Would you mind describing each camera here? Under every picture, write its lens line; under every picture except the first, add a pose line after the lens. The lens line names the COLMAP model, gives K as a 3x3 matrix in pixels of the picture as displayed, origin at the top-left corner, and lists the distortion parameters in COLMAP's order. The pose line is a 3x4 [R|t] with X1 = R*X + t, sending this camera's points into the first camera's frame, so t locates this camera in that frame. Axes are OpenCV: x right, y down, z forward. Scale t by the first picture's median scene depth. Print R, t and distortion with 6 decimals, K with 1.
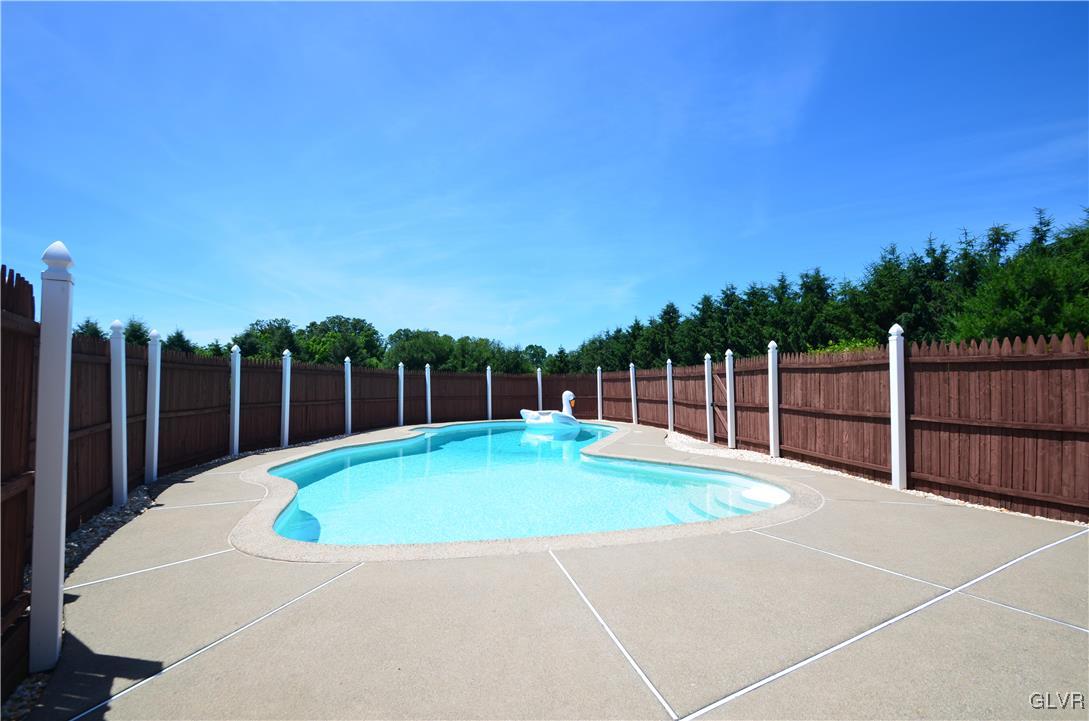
lens RADIAL K [[494.6, 0, 520.2], [0, 494.6, 382.3], [0, 0, 1]] dist [0.000592, -0.003274]
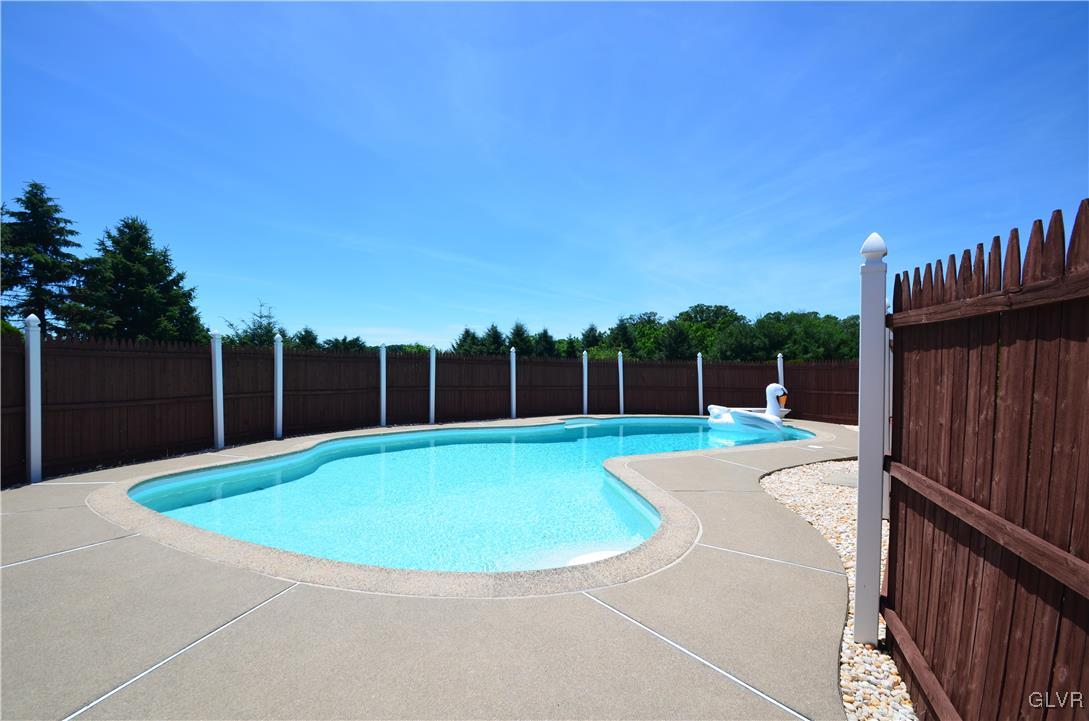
lens RADIAL K [[494.6, 0, 539.9], [0, 494.6, 377.7], [0, 0, 1]] dist [0.000592, -0.003274]
pose [[0.714444, 0.014055, -0.699552, 0.169622], [-0.004496, 0.999870, 0.015497, -0.000388], [0.699679, -0.007926, 0.714414, 0.101331]]
